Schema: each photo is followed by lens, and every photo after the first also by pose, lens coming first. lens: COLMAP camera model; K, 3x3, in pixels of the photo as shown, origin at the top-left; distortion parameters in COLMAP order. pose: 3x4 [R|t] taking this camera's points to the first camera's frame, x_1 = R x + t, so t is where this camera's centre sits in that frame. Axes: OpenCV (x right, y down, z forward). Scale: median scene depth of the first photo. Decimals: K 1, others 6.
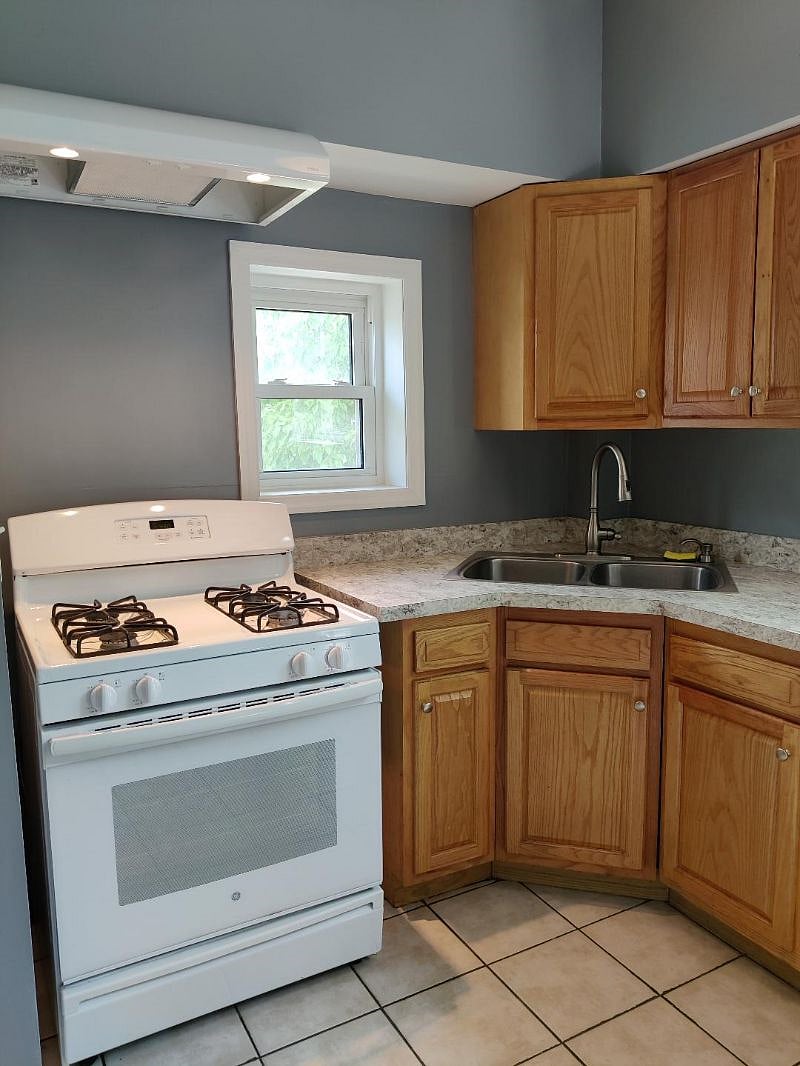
lens RADIAL K [[819.8, 0, 401.6], [0, 819.8, 533.3], [0, 0, 1]] dist [0.029521, -0.089270]
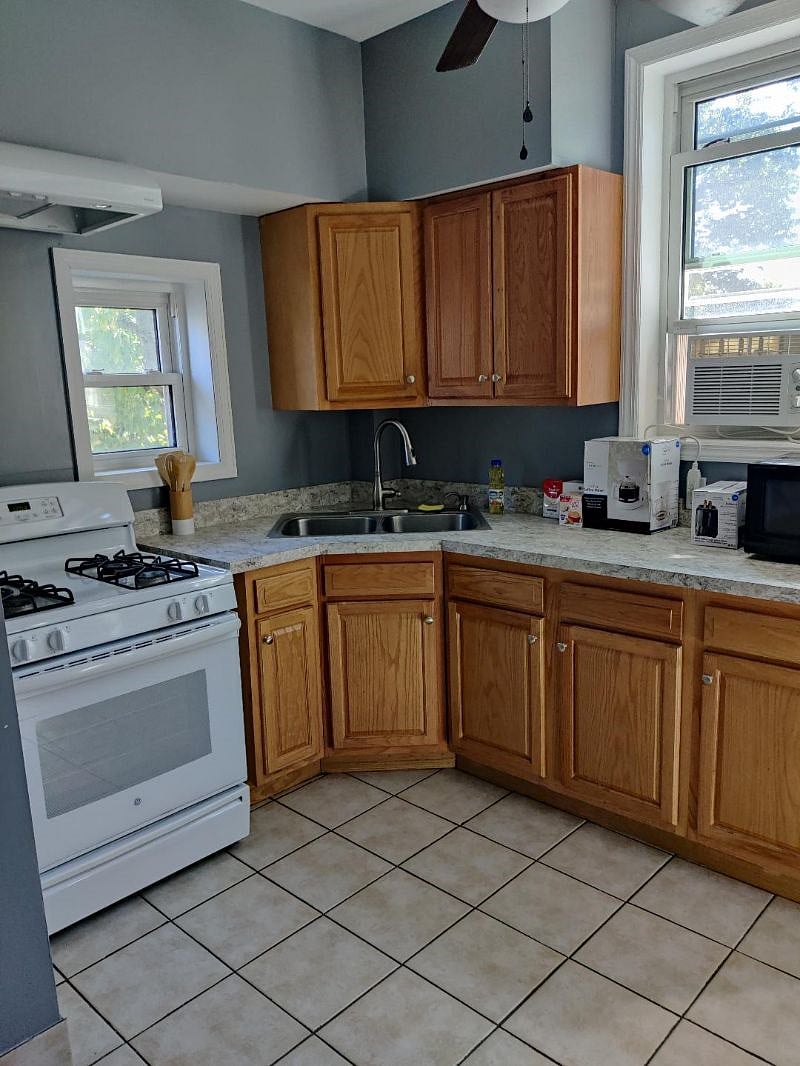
lens RADIAL K [[820.0, 0, 394.7], [0, 820.0, 551.2], [0, 0, 1]] dist [0.027866, -0.082615]
pose [[0.952816, -0.080404, 0.292708, -0.135543], [0.061861, 0.995479, 0.072079, 0.000282], [-0.297180, -0.050571, 0.953481, -0.228491]]
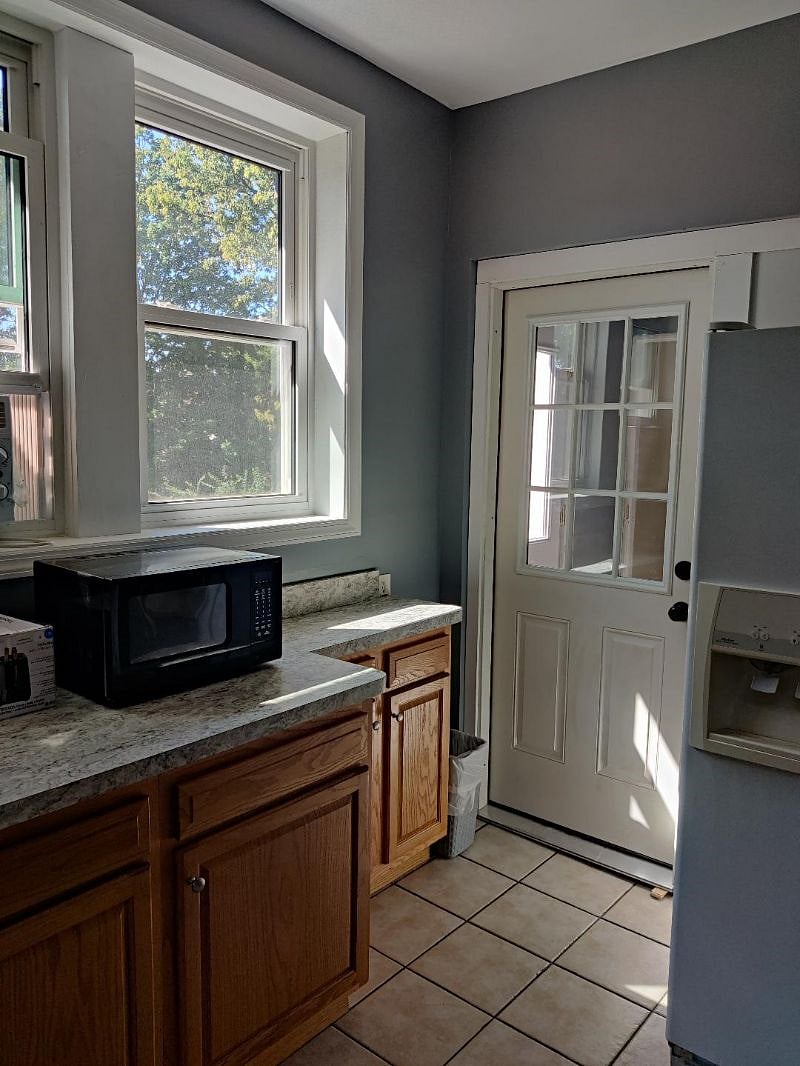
lens RADIAL K [[820.1, 0, 393.7], [0, 820.1, 533.0], [0, 0, 1]] dist [0.031658, -0.049280]
pose [[-0.367178, -0.105874, 0.924106, -0.182377], [0.107041, 0.982091, 0.155048, -0.137224], [-0.923971, 0.155848, -0.349269, 0.636884]]
